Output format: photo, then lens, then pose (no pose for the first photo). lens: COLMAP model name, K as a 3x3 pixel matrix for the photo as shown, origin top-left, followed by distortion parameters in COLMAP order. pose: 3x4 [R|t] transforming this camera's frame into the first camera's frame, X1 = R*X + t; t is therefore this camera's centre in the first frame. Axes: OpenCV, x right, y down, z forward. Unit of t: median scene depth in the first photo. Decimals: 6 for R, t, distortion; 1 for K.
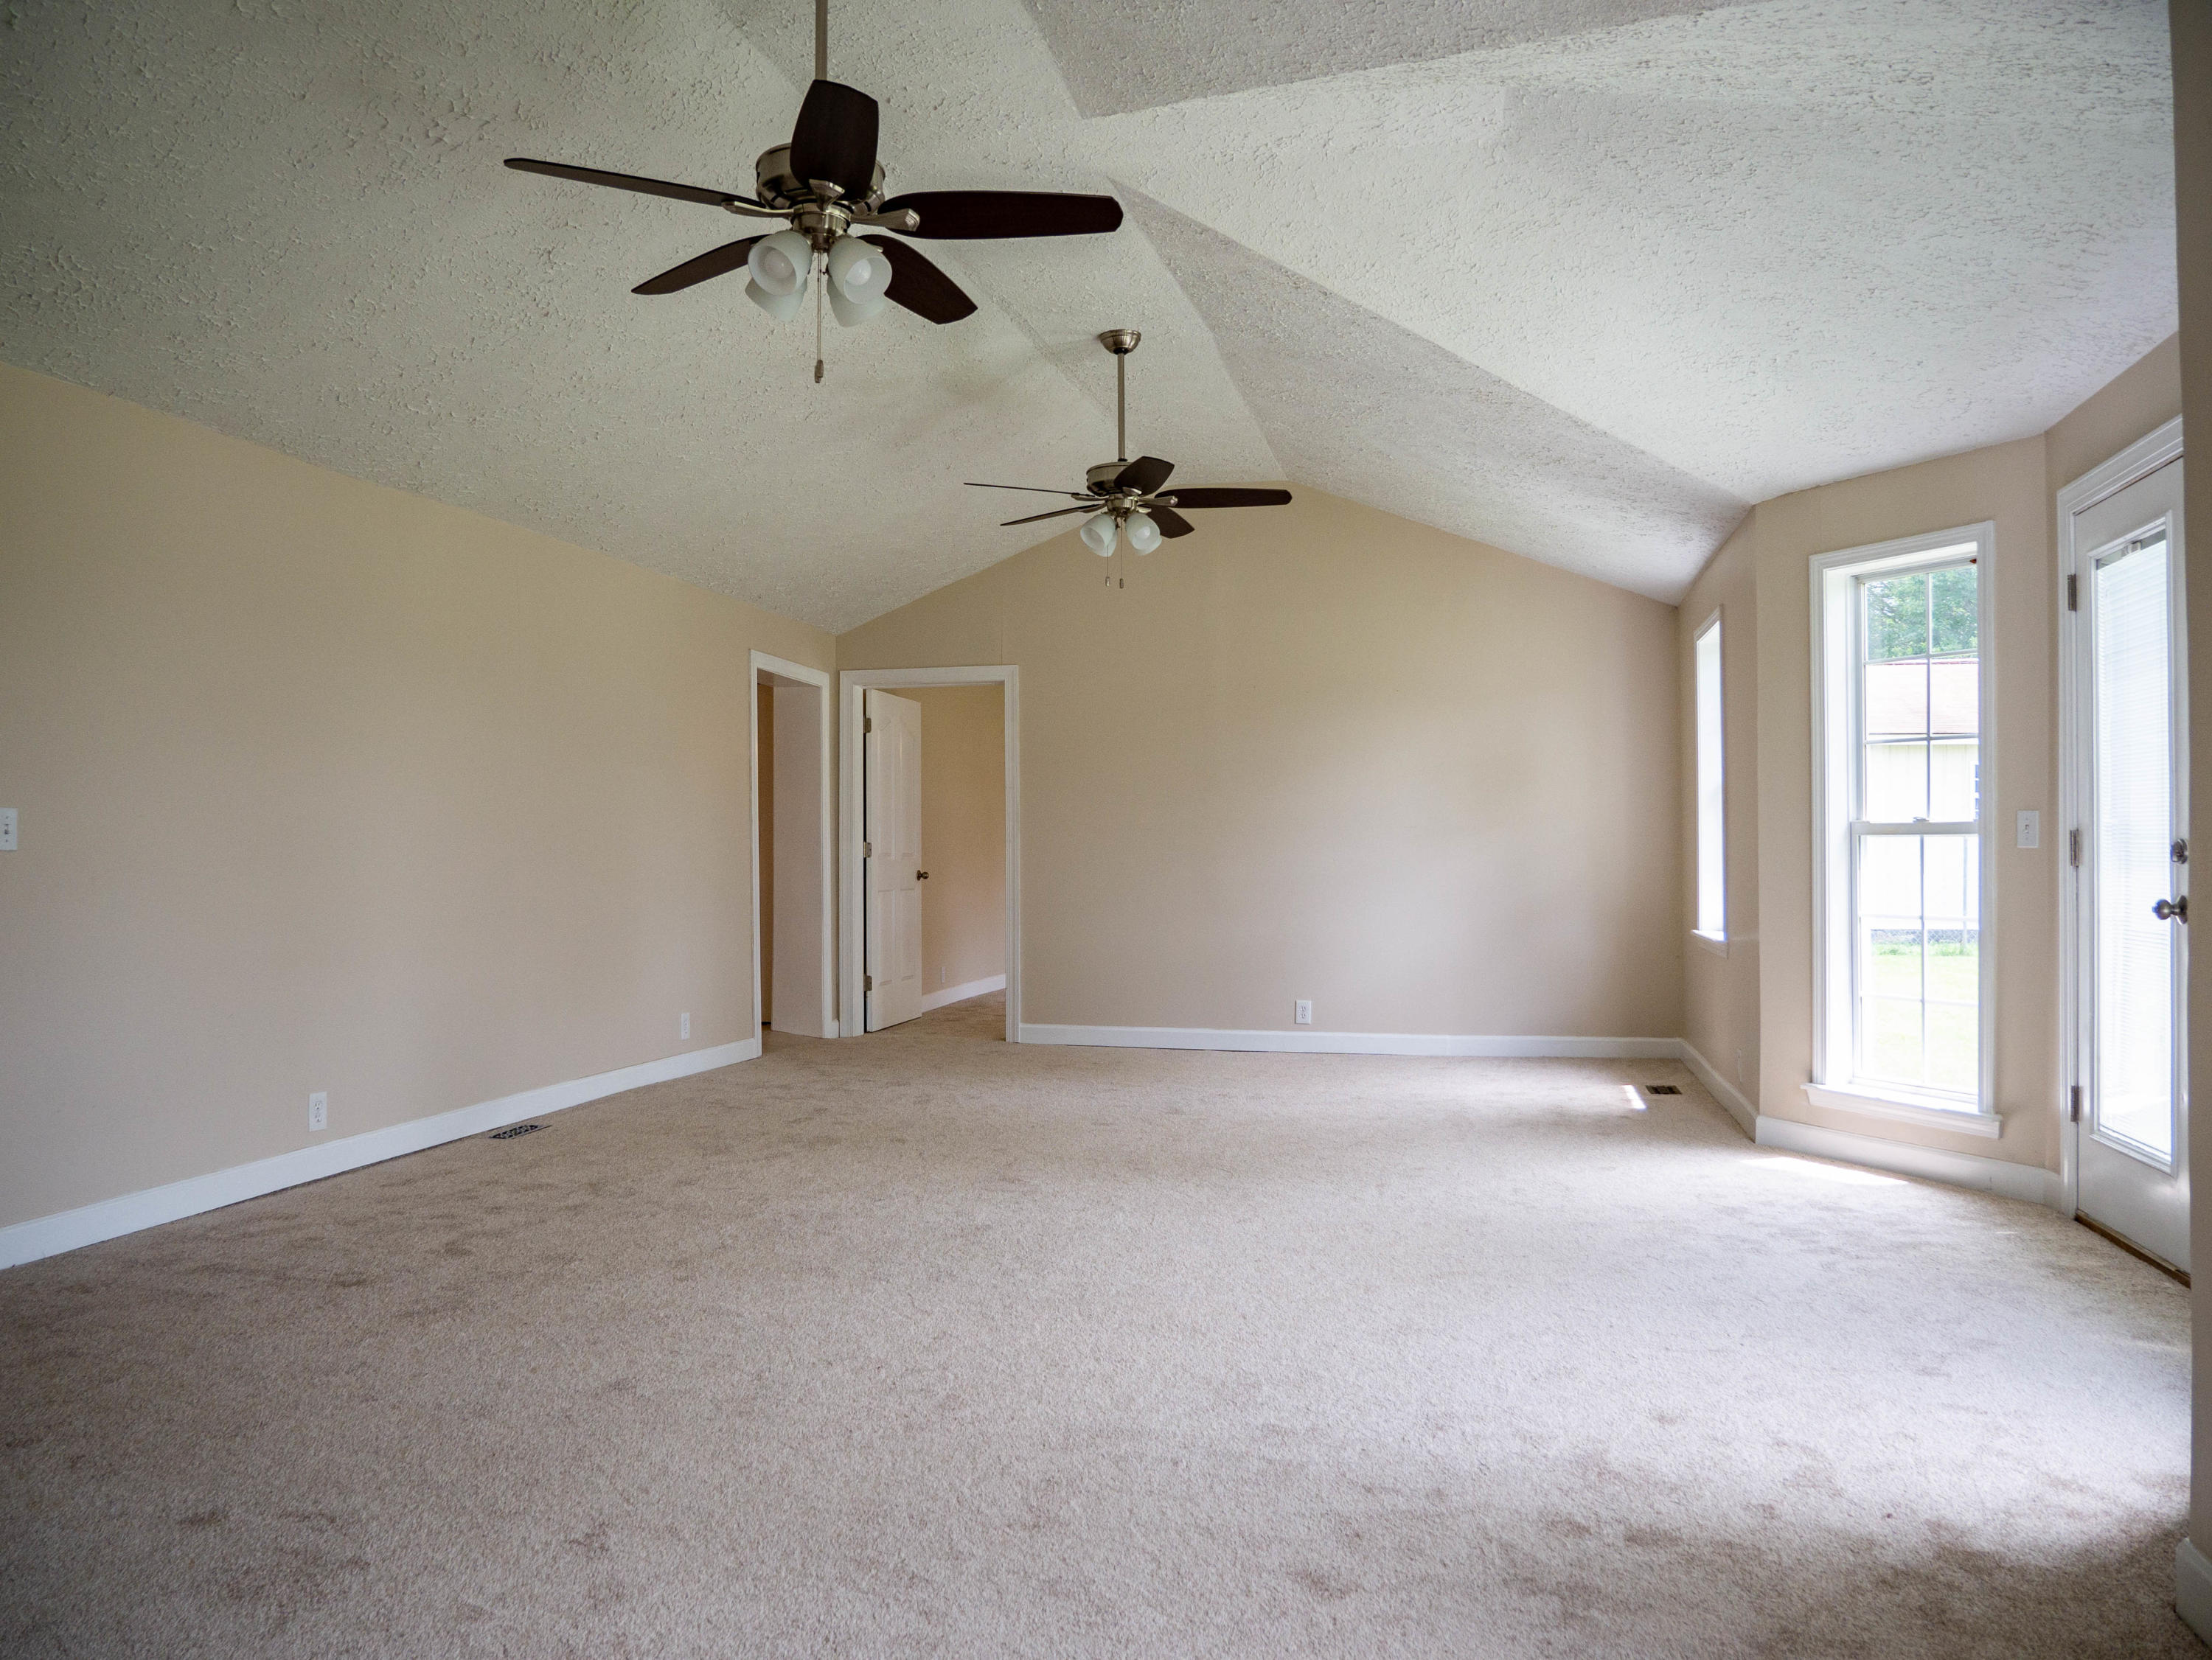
lens RADIAL K [[1602.2, 0, 1100.3], [0, 1602.2, 829.8], [0, 0, 1]] dist [-0.040617, 0.007349]
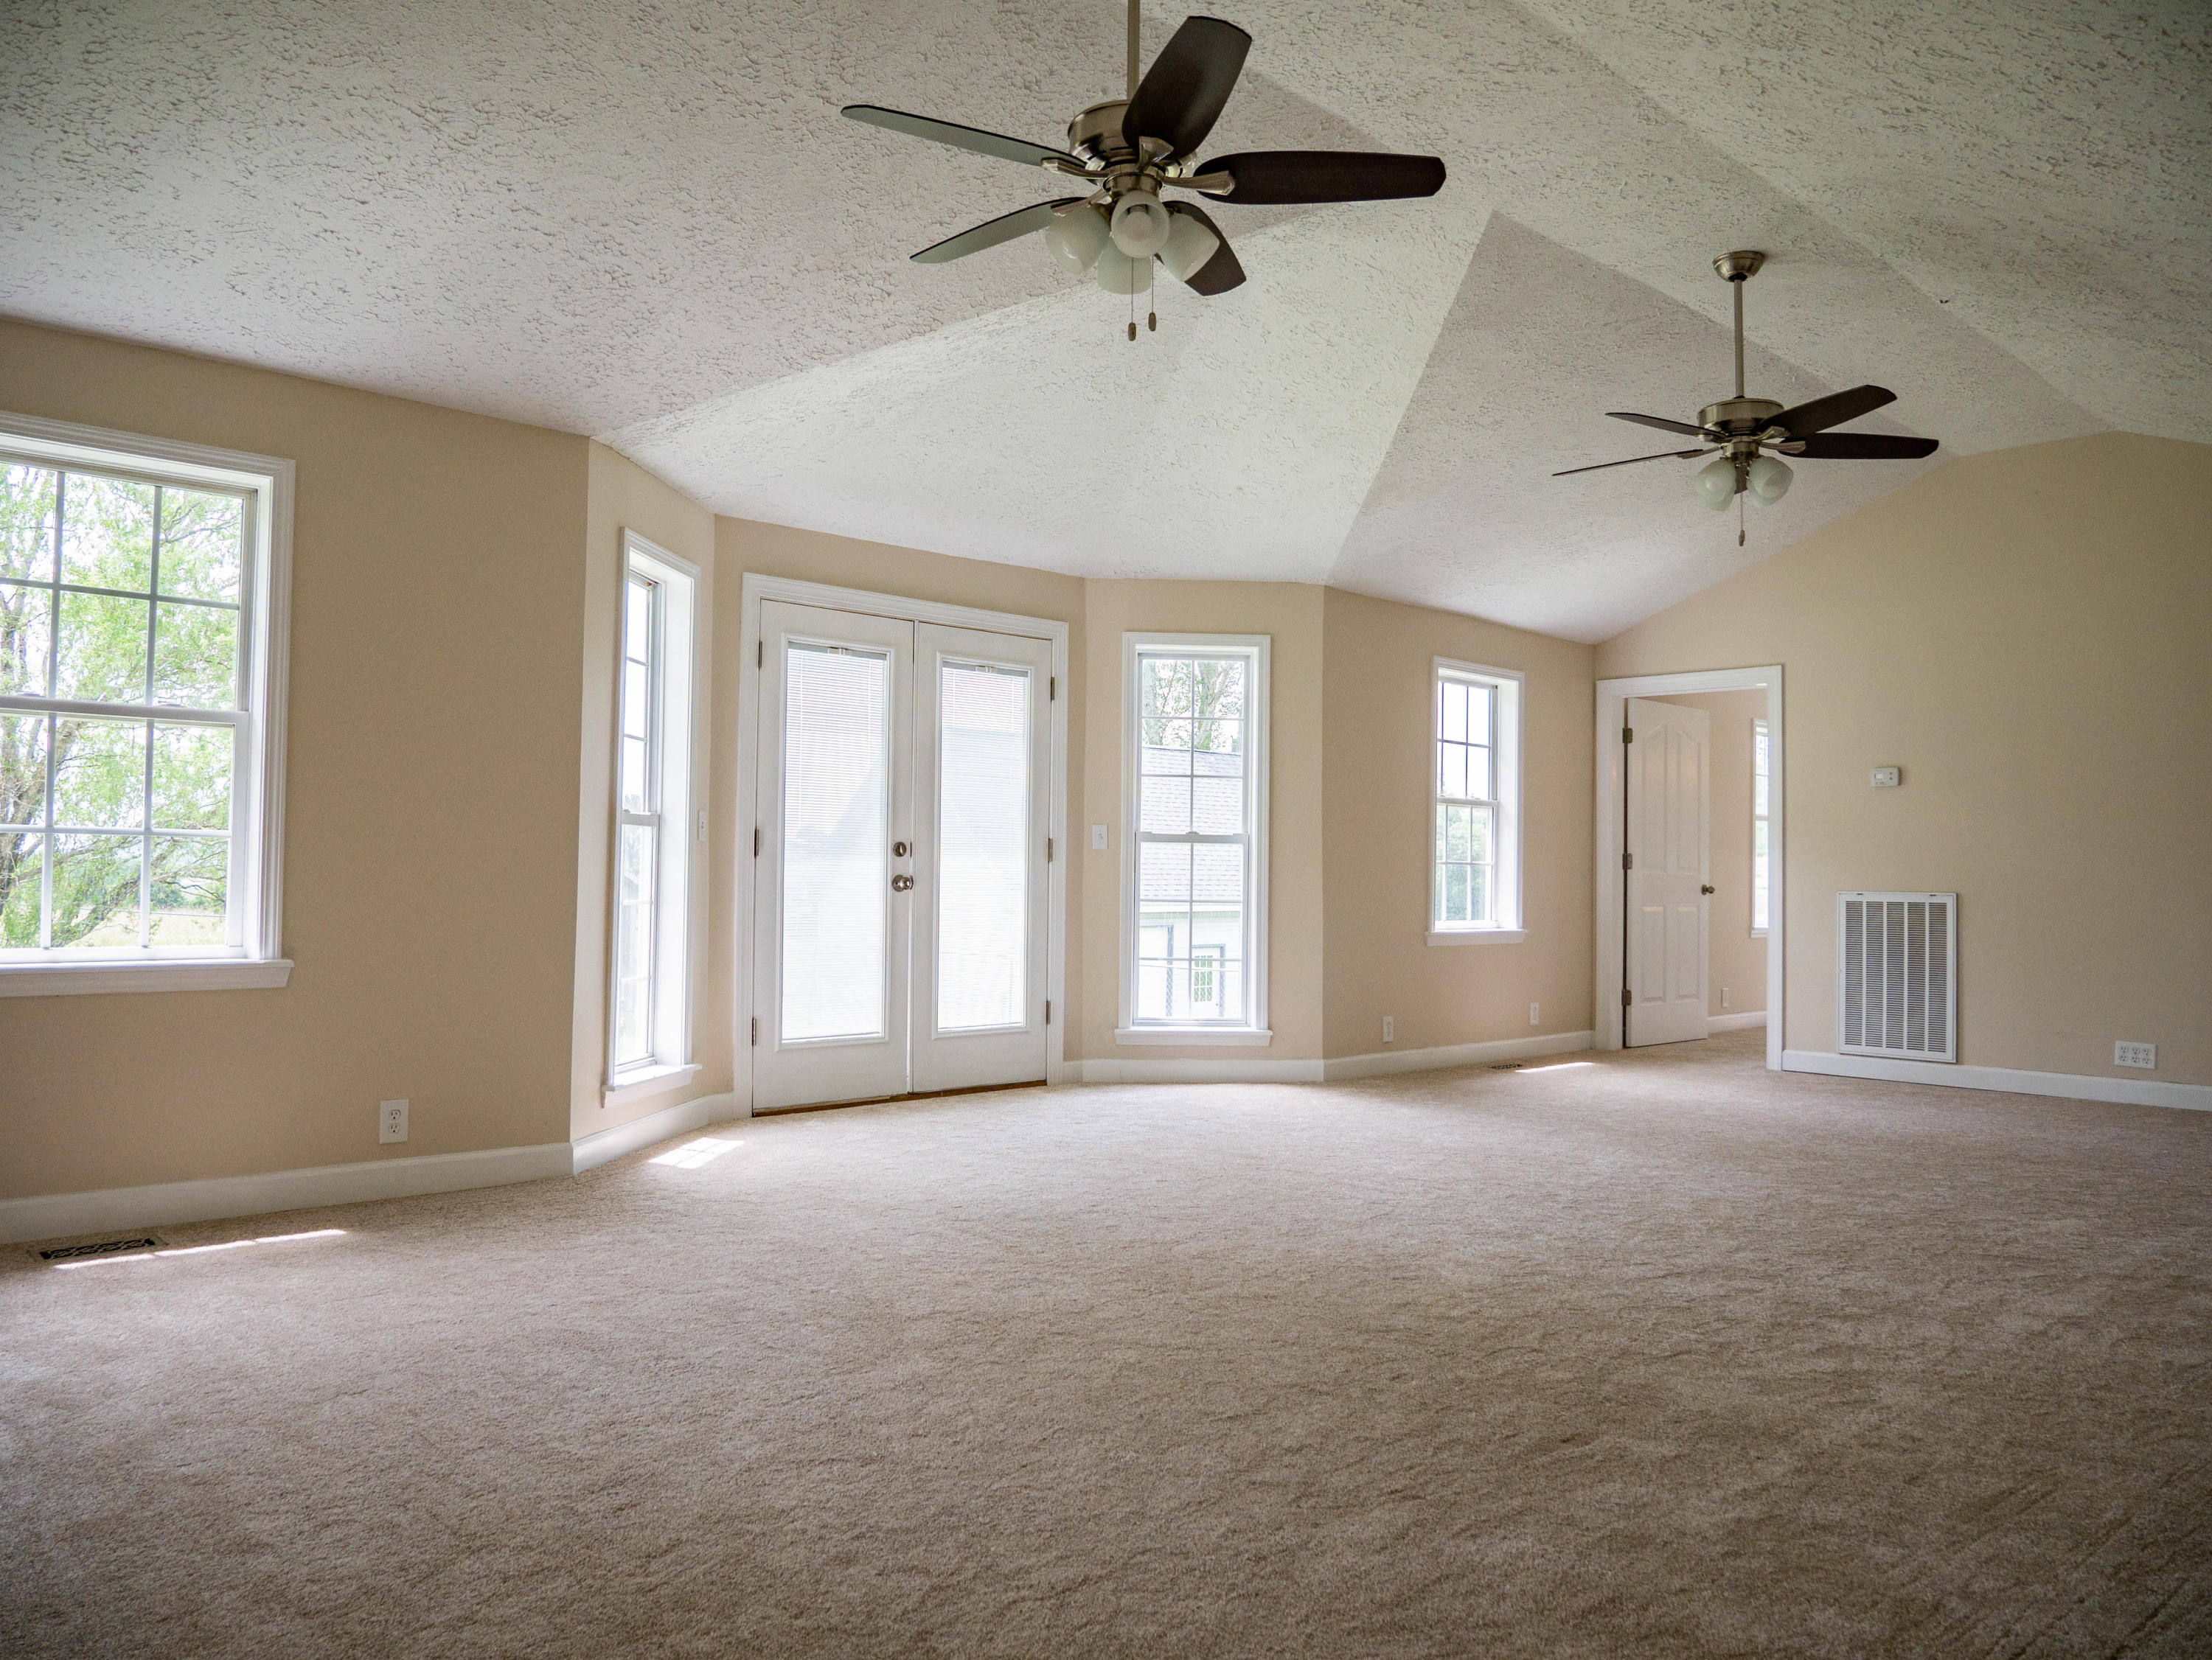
lens RADIAL K [[1602.2, 0, 1100.3], [0, 1602.2, 829.8], [0, 0, 1]] dist [-0.040617, 0.007349]
pose [[-0.838151, 0.004067, 0.545424, -0.345379], [-0.020926, 0.998996, -0.039606, 0.043985], [-0.545037, -0.044609, -0.837224, 1.815967]]
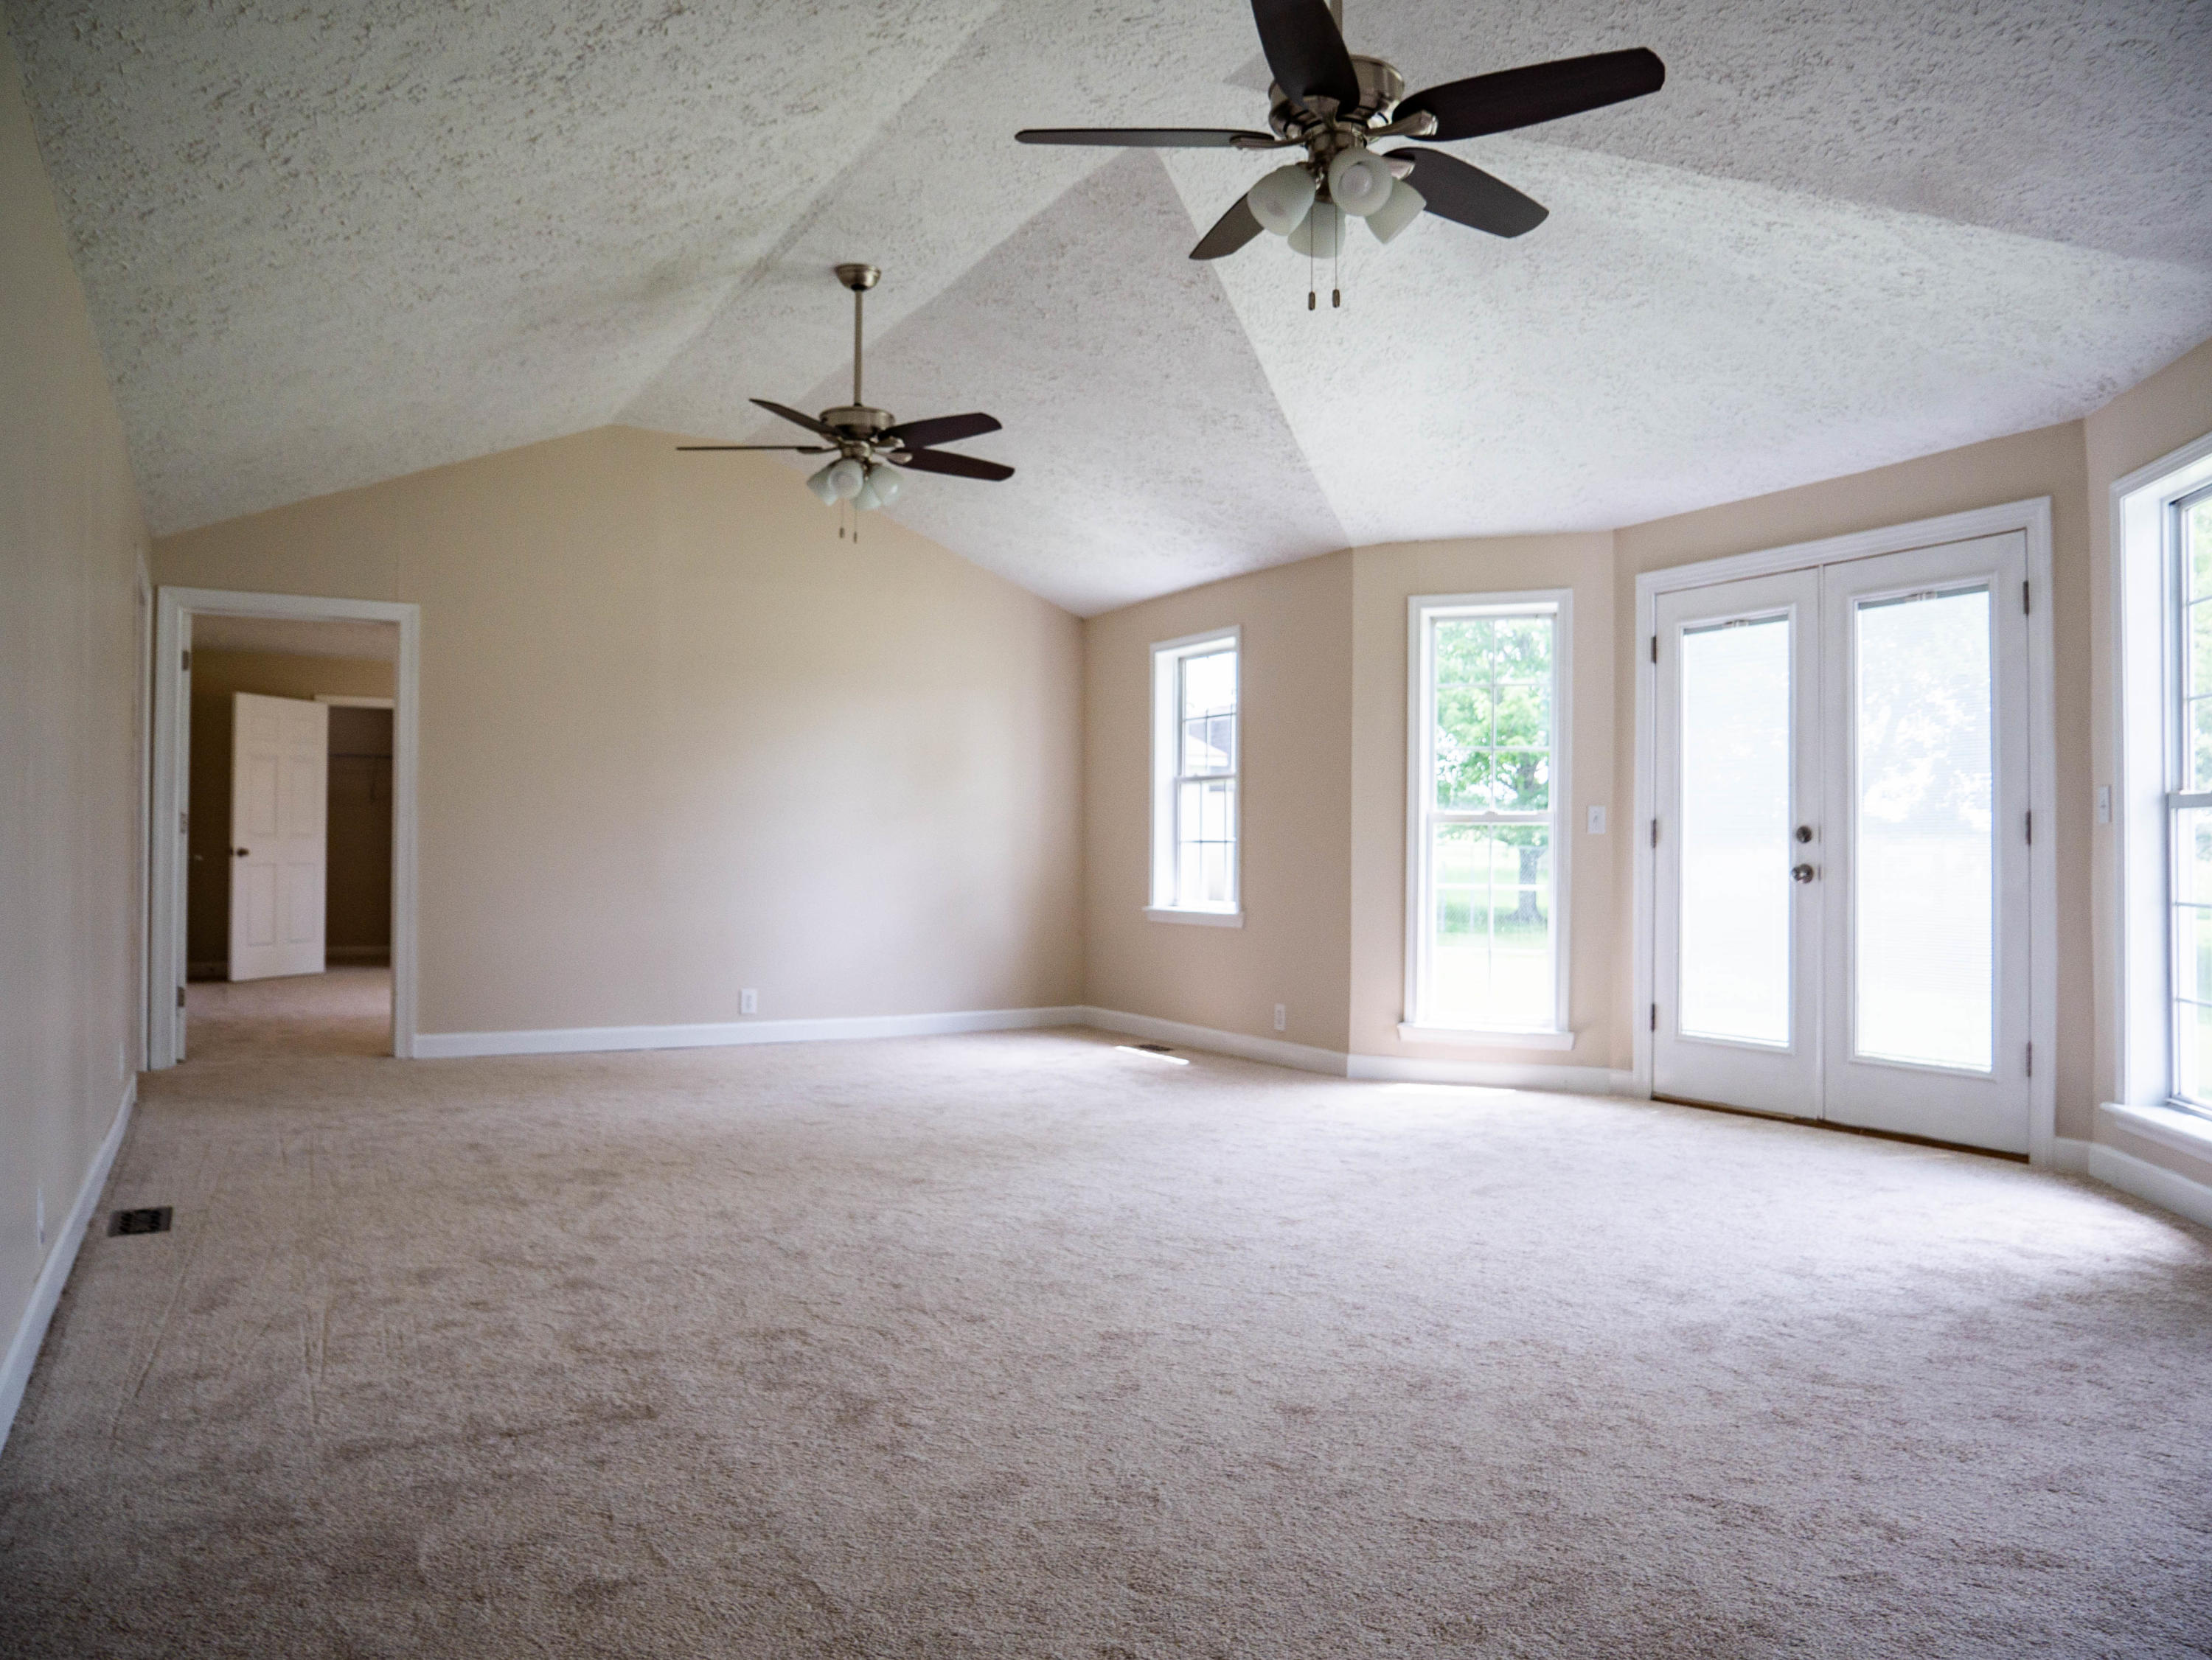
lens RADIAL K [[1602.2, 0, 1100.3], [0, 1602.2, 829.8], [0, 0, 1]] dist [-0.040617, 0.007349]
pose [[0.734449, 0.017040, 0.678450, -0.631992], [-0.017747, 0.999825, -0.005900, 0.023067], [-0.678432, -0.007708, 0.734623, 0.274547]]
